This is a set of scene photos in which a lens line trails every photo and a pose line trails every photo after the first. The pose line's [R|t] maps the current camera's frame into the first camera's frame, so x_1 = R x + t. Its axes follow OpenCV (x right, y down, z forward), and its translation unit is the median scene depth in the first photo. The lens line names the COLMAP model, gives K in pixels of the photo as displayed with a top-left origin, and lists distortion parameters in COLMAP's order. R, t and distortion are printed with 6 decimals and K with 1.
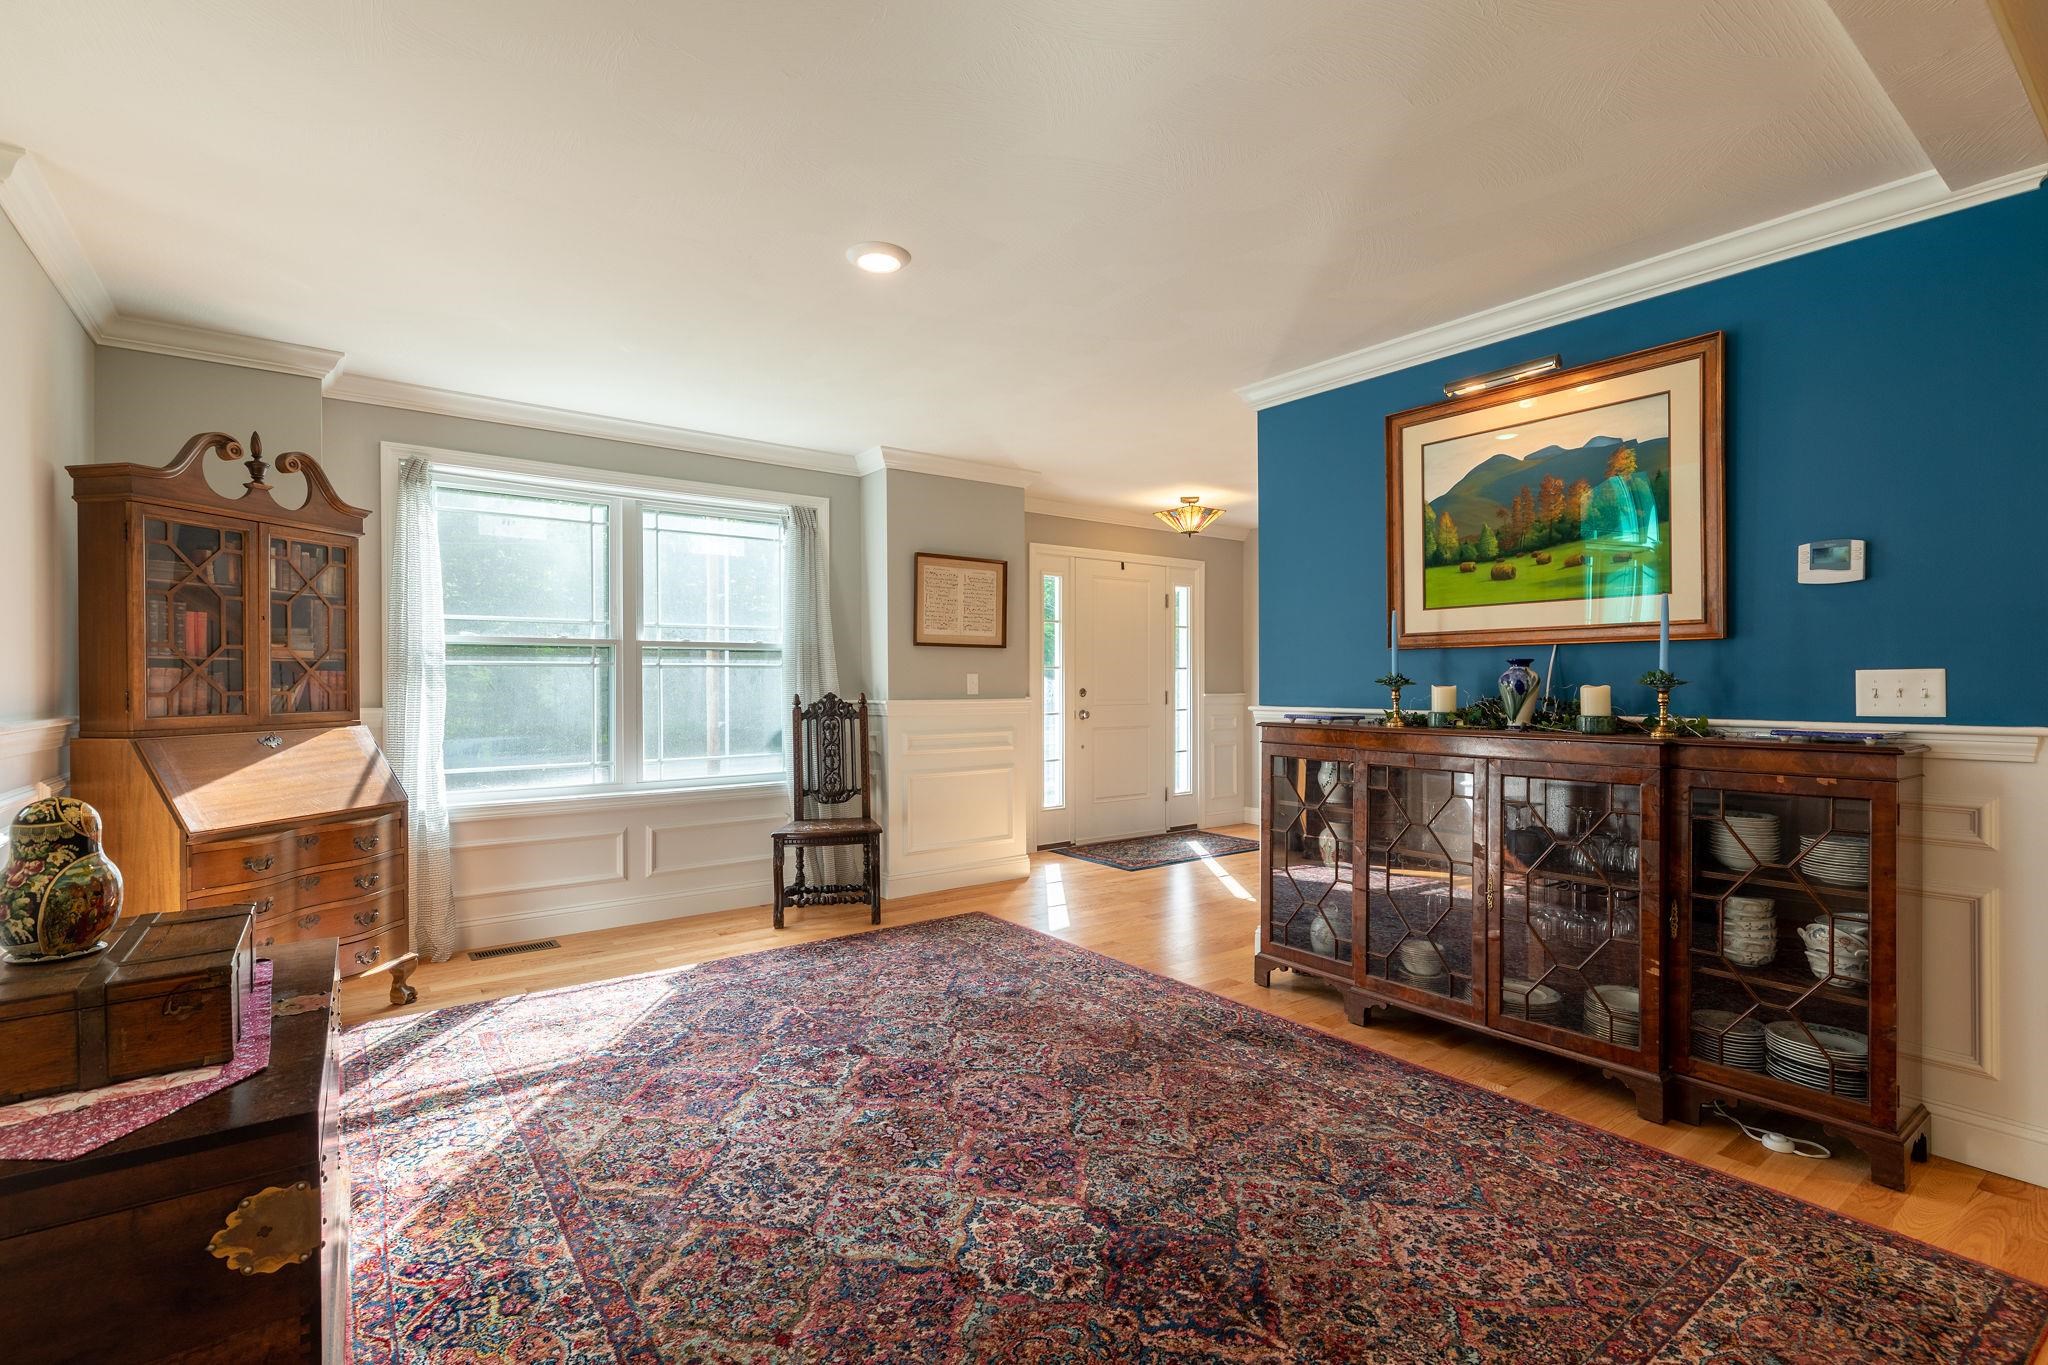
lens RADIAL K [[942.6, 0, 1032.4], [0, 942.6, 693.0], [0, 0, 1]] dist [0.008747, -0.001684]
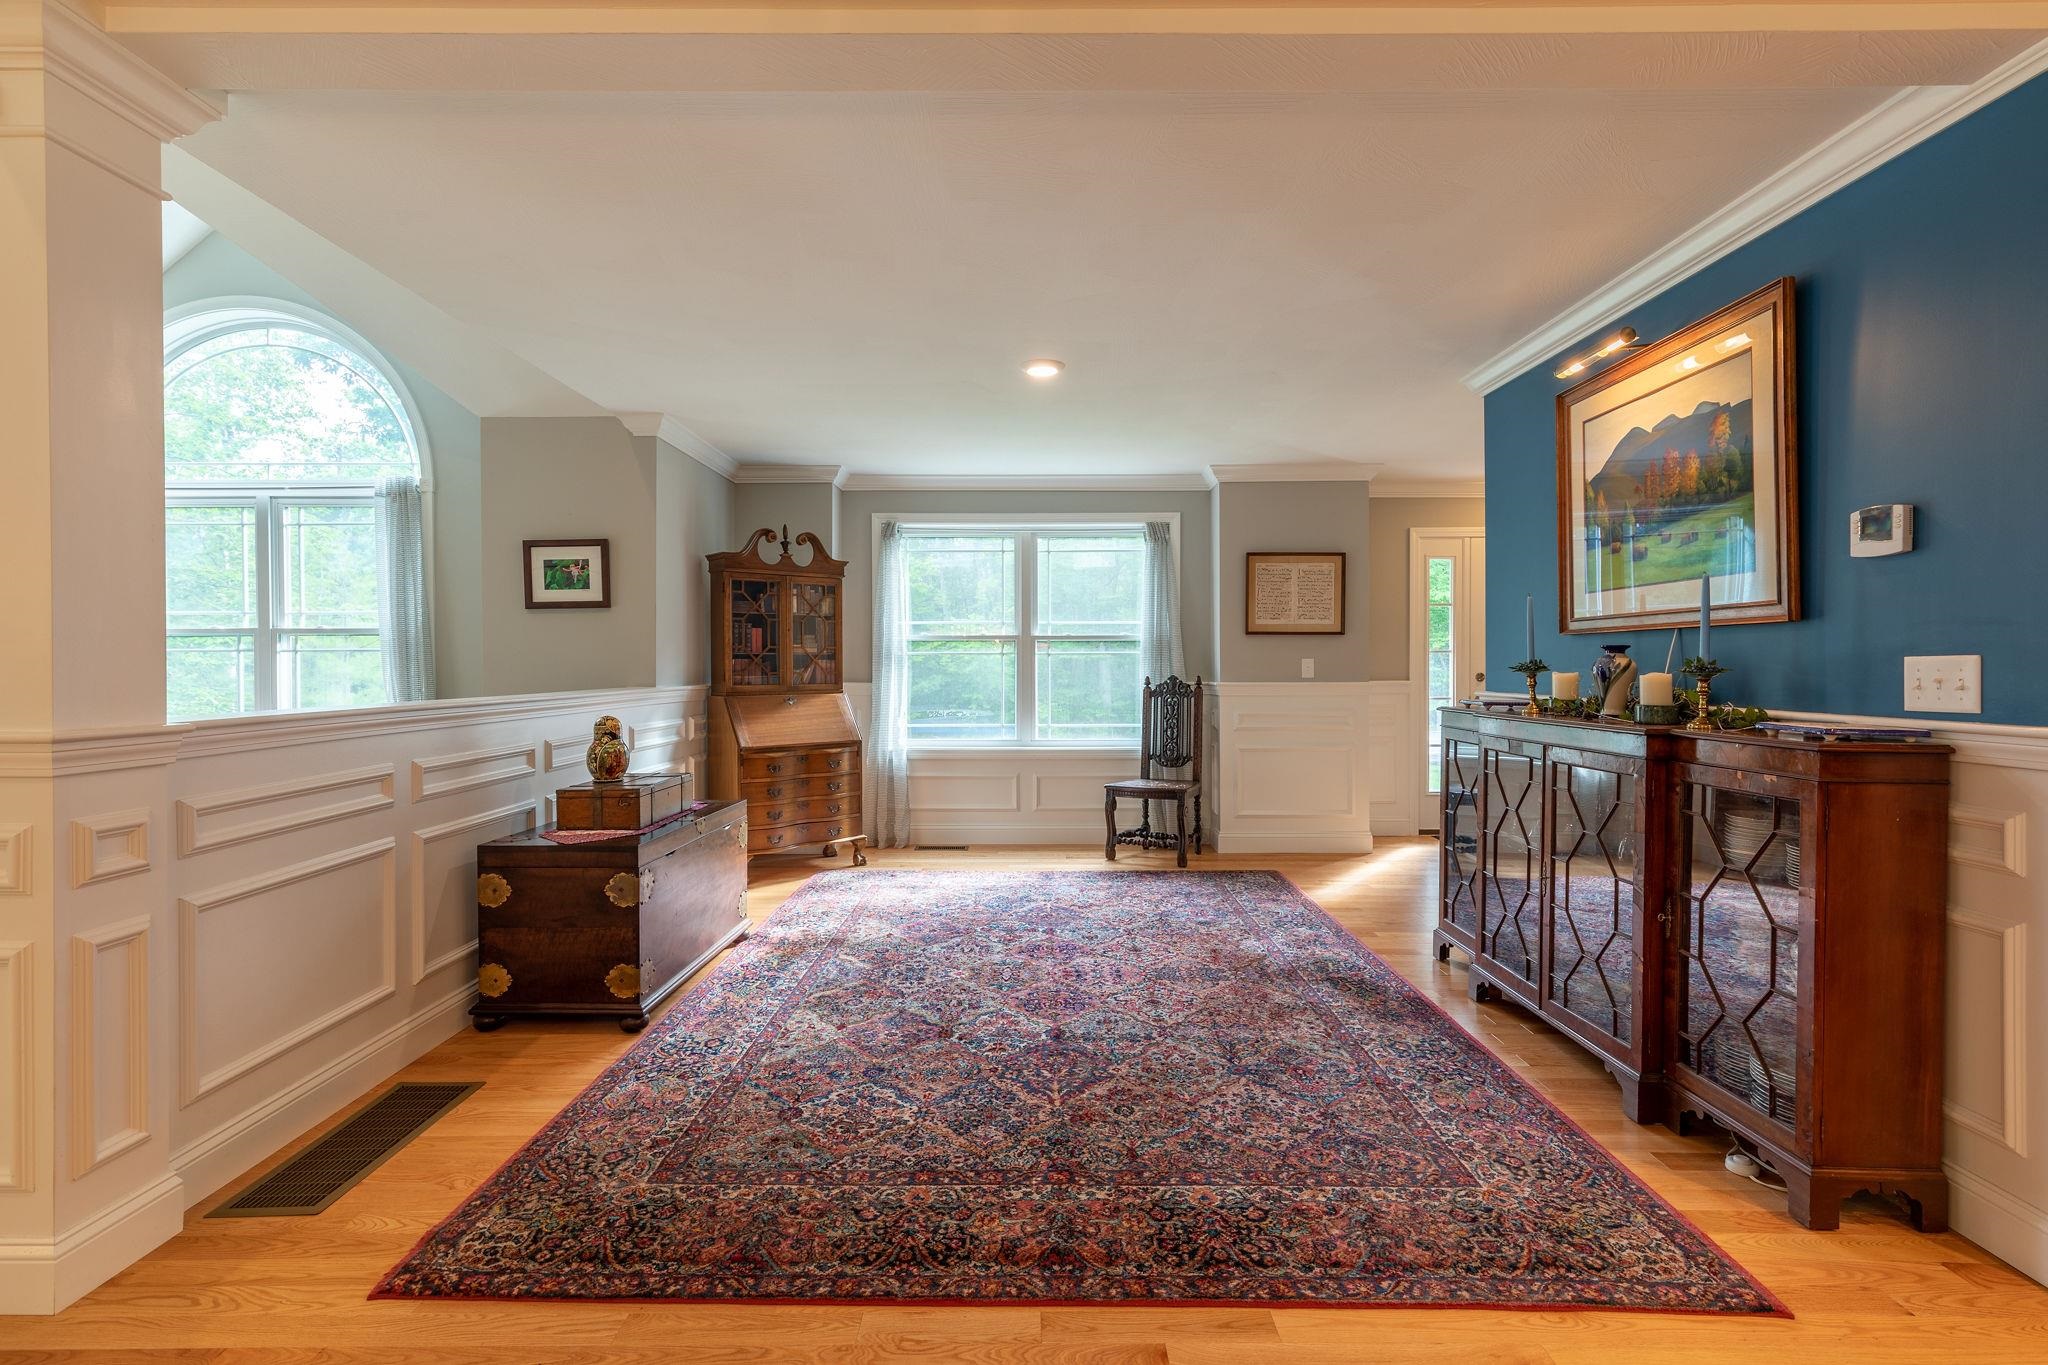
lens RADIAL K [[942.6, 0, 1012.4], [0, 942.6, 685.0], [0, 0, 1]] dist [0.008747, -0.001684]
pose [[0.791809, 0.013583, -0.610618, 0.582033], [-0.007156, 0.999890, 0.012963, -0.003192], [0.610727, -0.005895, 0.791819, -0.127220]]
